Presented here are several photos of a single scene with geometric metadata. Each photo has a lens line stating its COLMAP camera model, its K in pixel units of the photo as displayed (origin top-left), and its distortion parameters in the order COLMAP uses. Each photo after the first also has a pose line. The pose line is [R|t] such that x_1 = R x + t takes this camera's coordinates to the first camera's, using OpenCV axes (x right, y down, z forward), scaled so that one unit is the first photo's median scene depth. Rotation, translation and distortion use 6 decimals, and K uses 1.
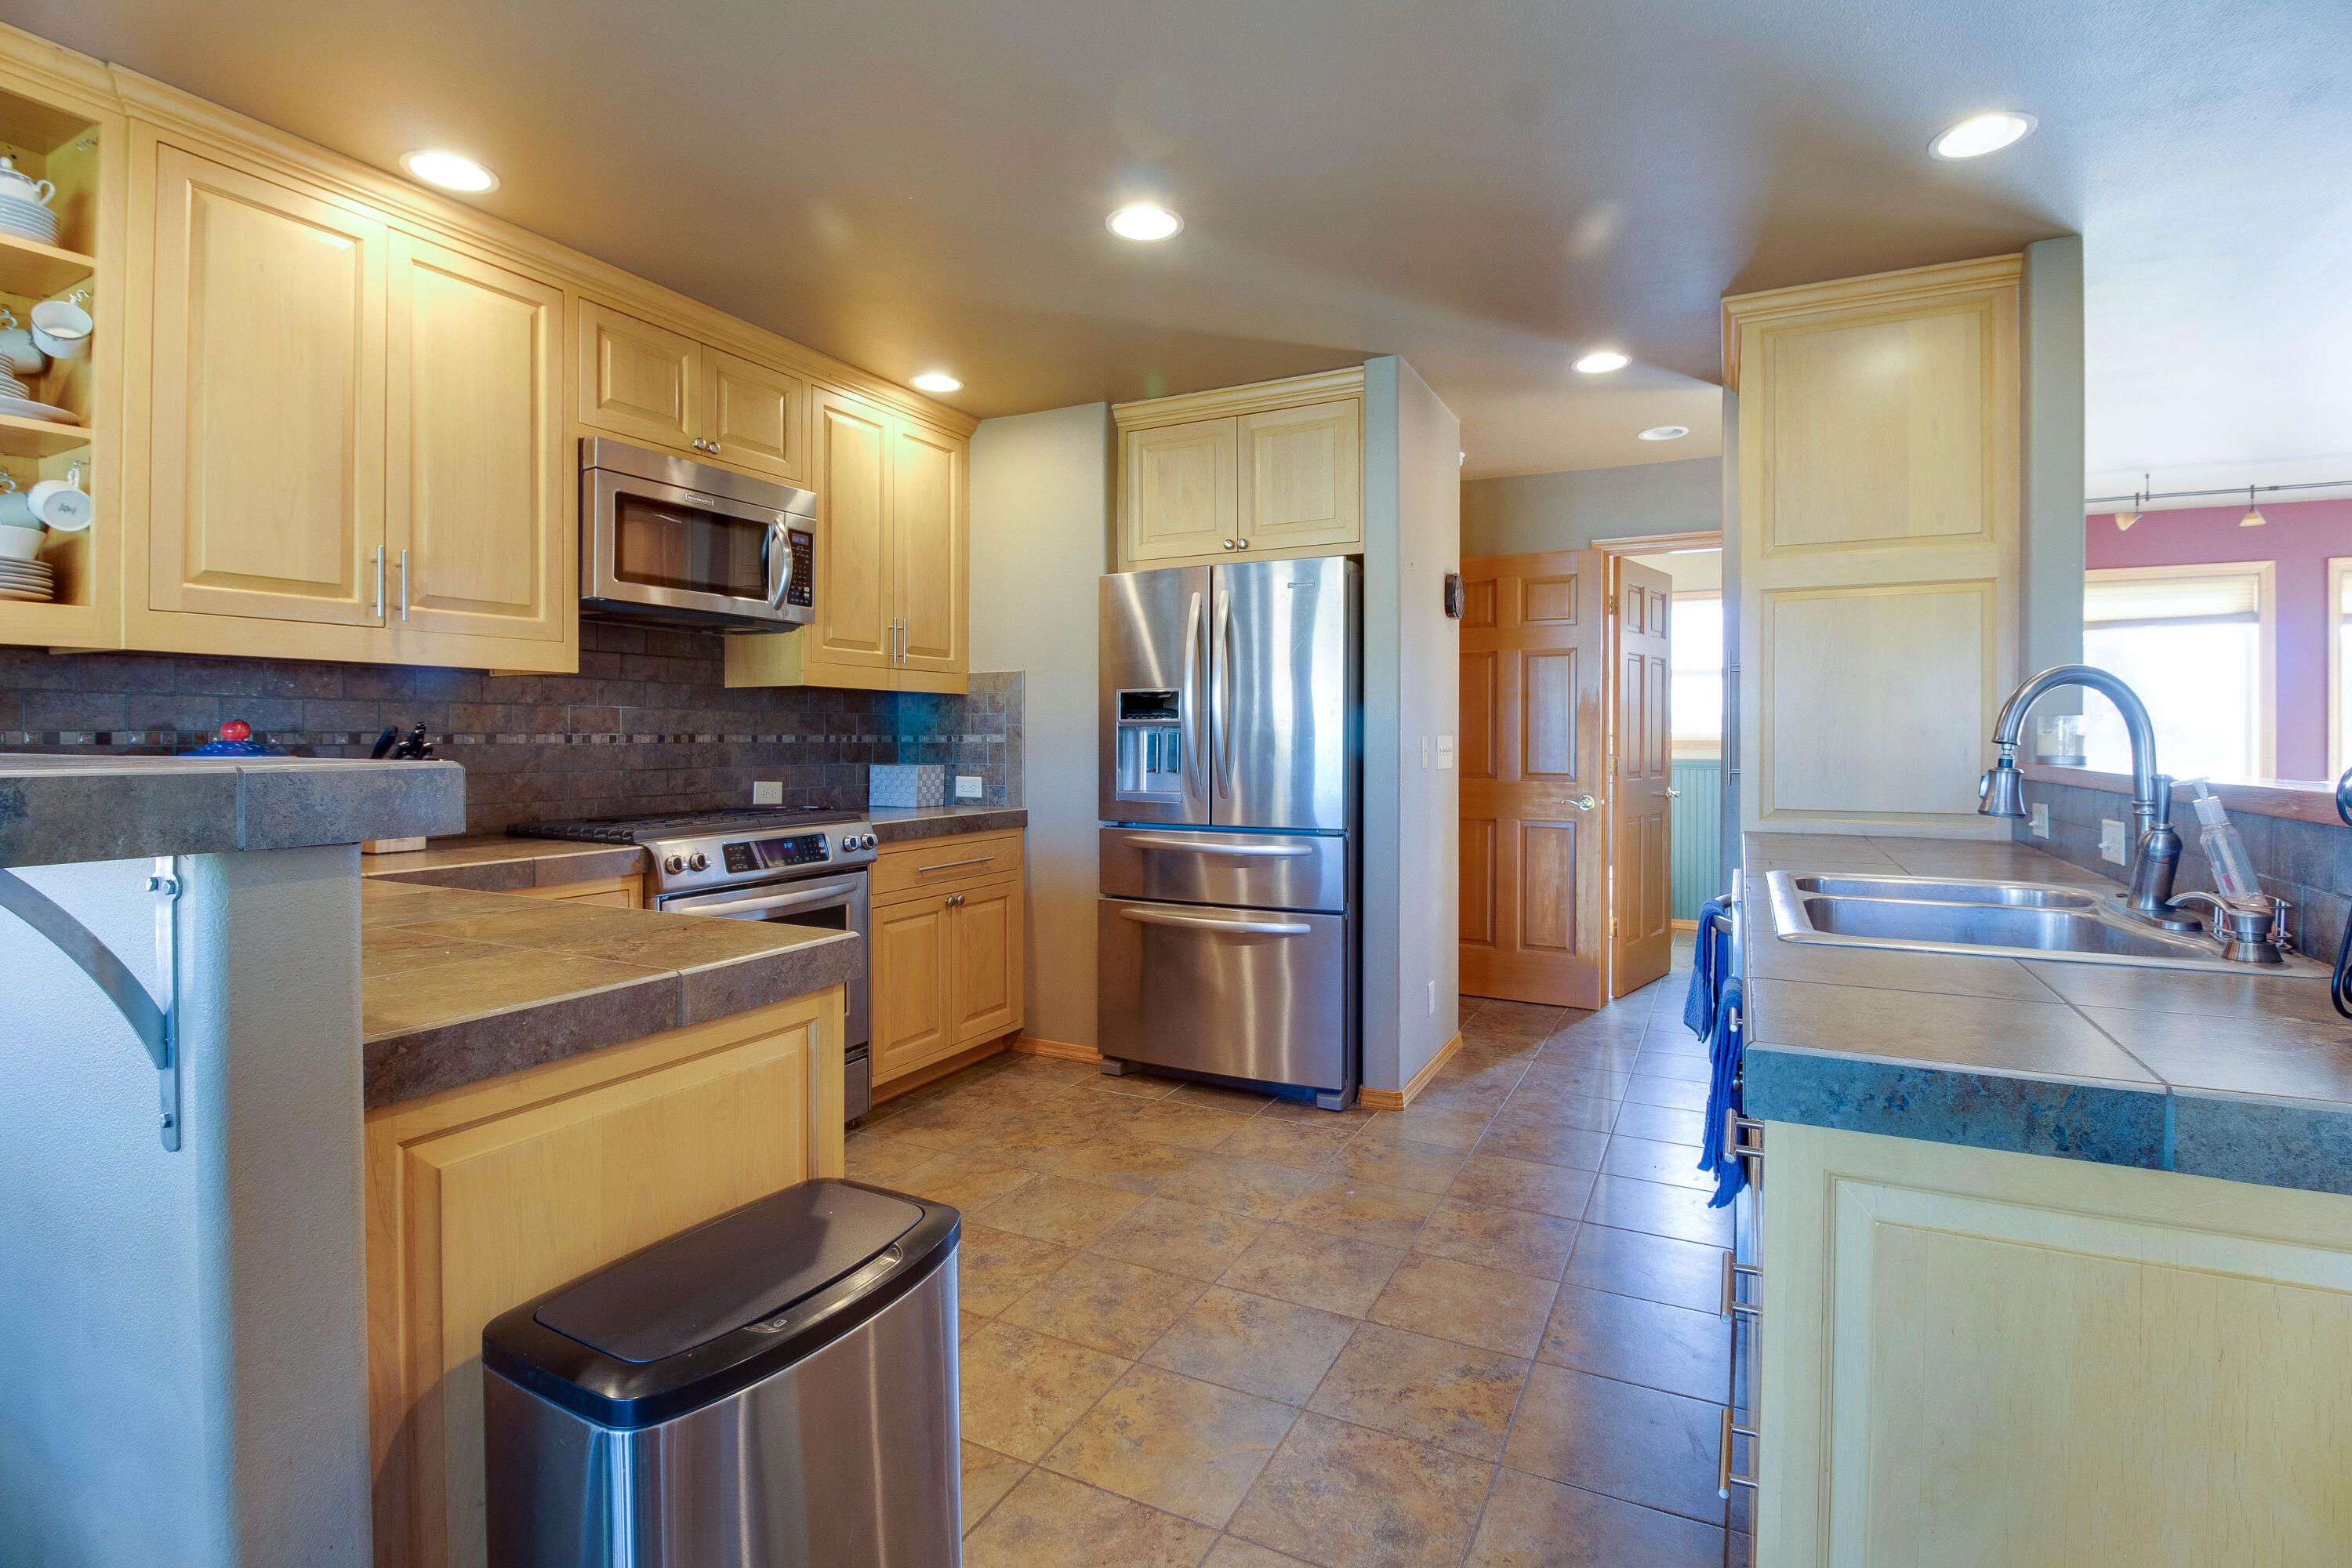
lens RADIAL K [[1115.2, 0, 1172.5], [0, 1115.2, 767.9], [0, 0, 1]] dist [-0.021408, -0.000585]
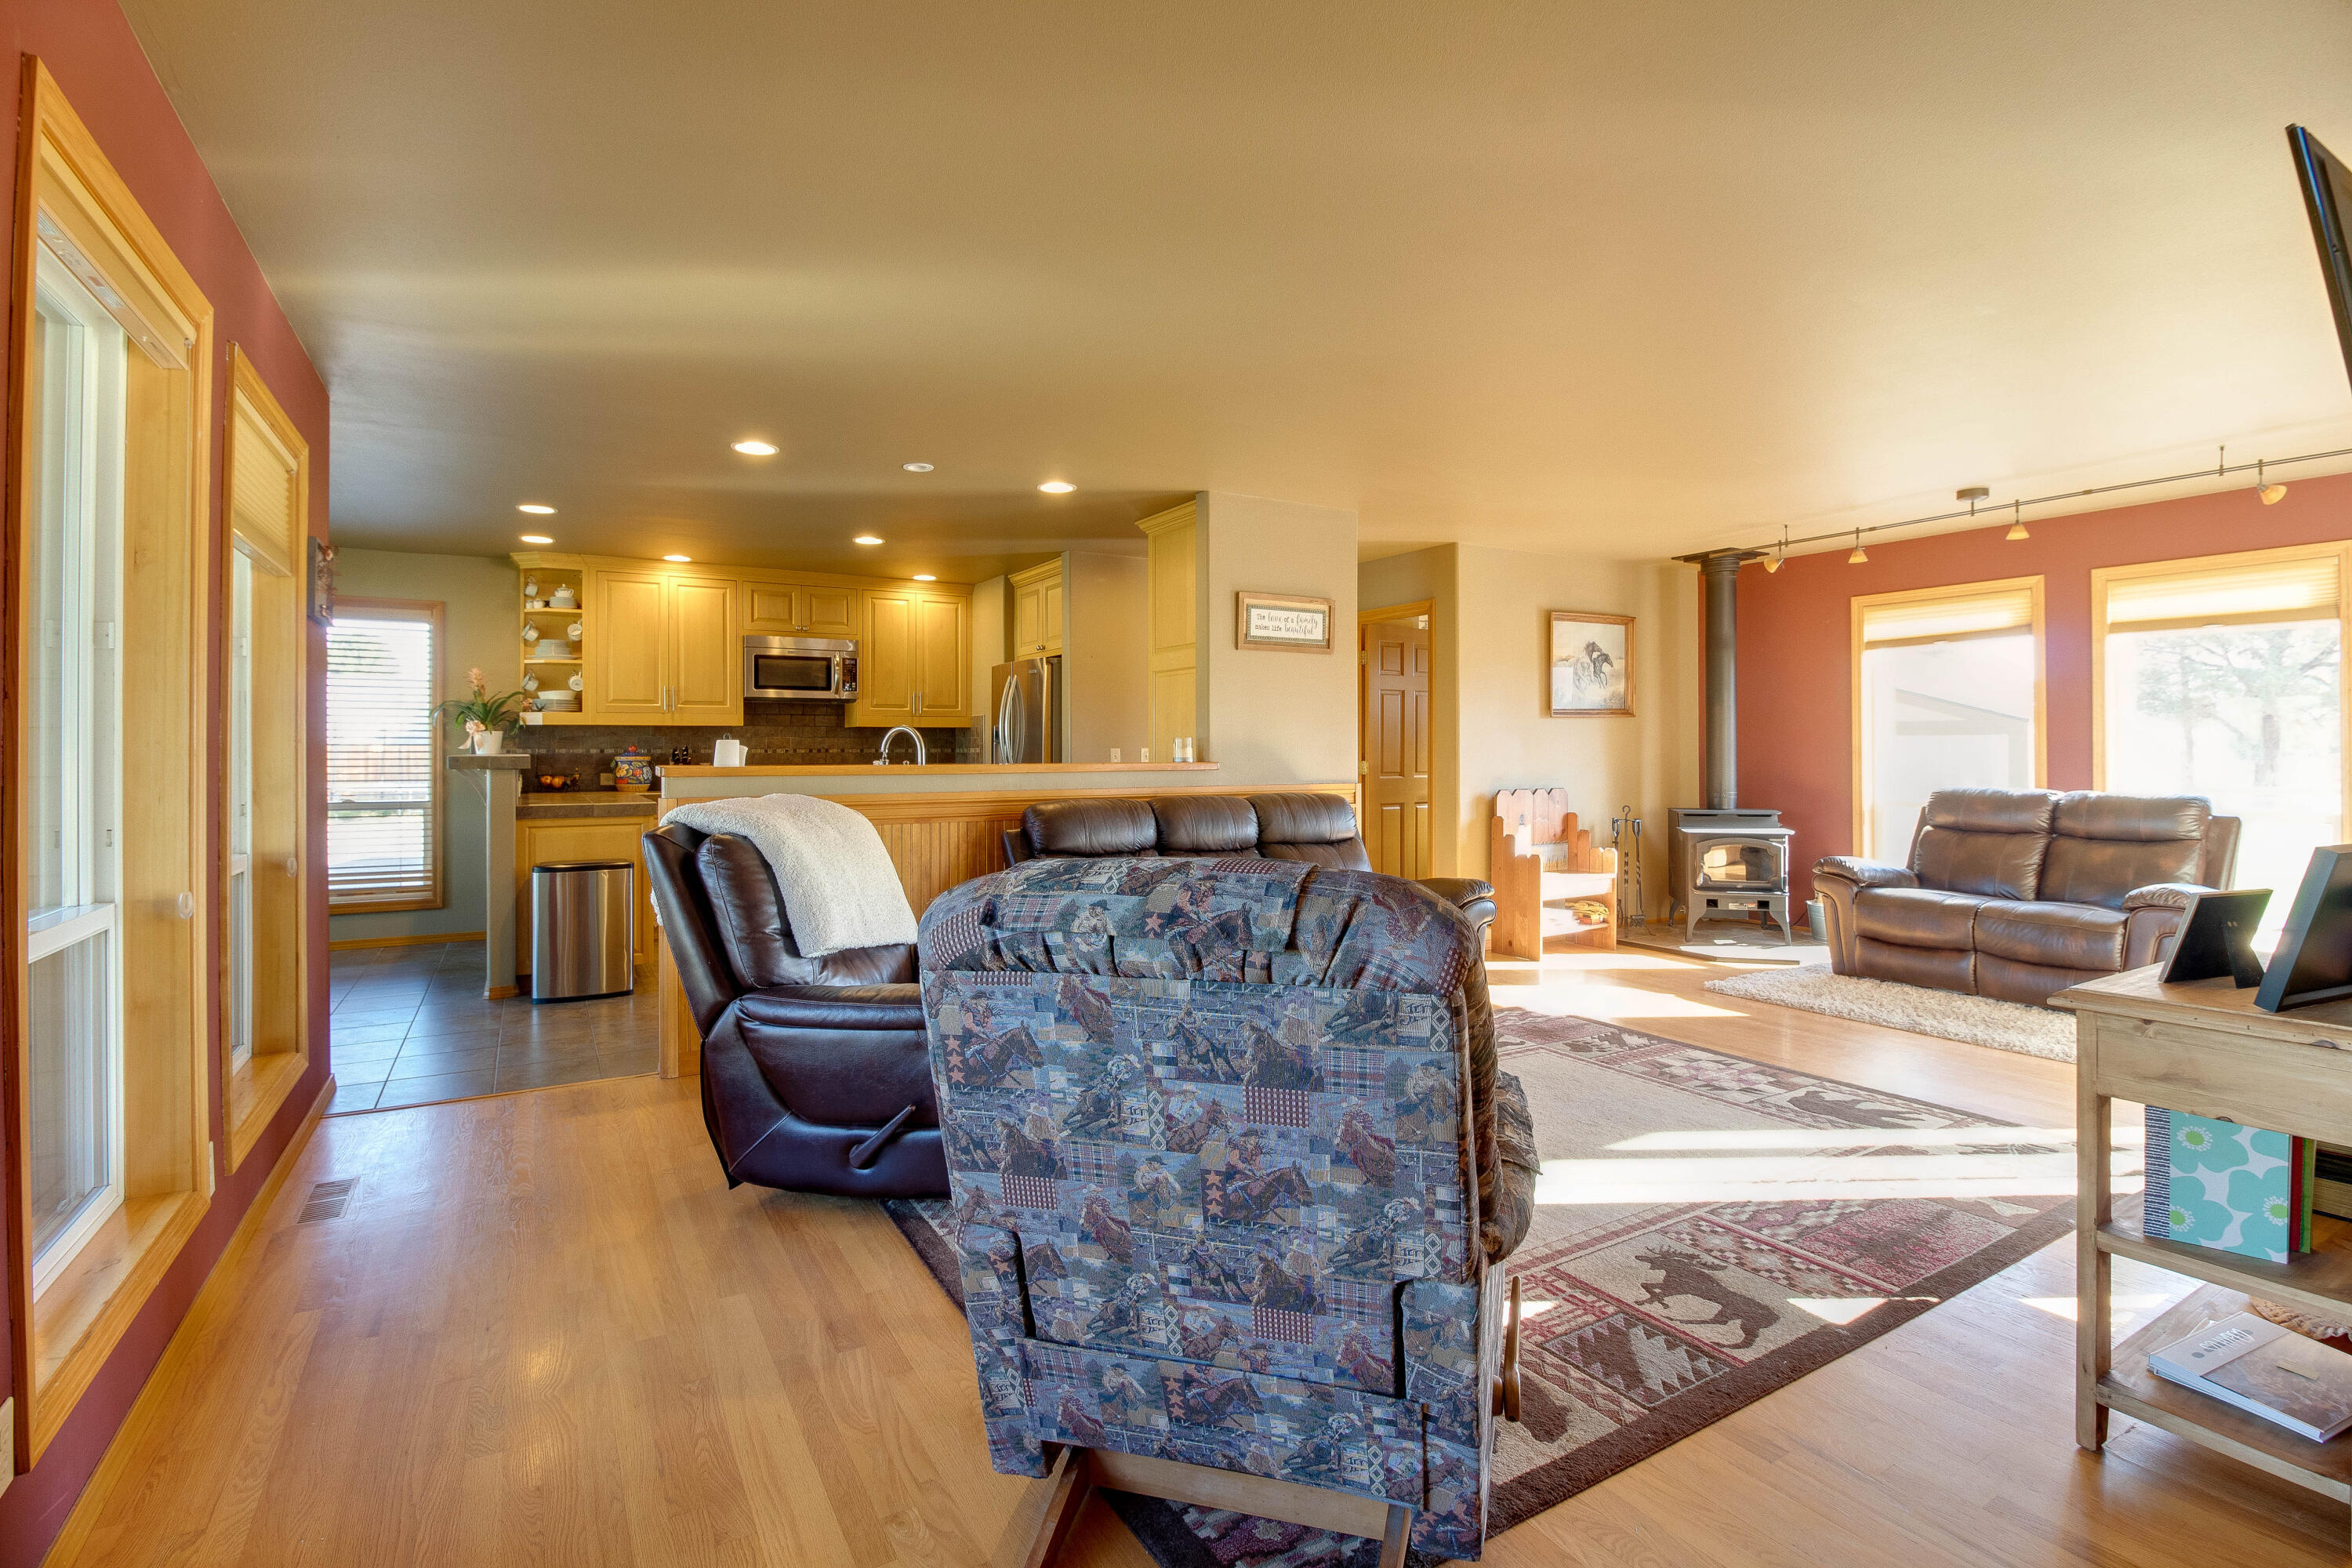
lens RADIAL K [[1115.2, 0, 1183.8], [0, 1115.2, 766.9], [0, 0, 1]] dist [-0.021408, -0.000585]
pose [[0.851064, 0.003418, -0.525051, 1.468216], [-0.008427, 0.999939, -0.007151, 0.017909], [0.524995, 0.010510, 0.851041, -0.578534]]
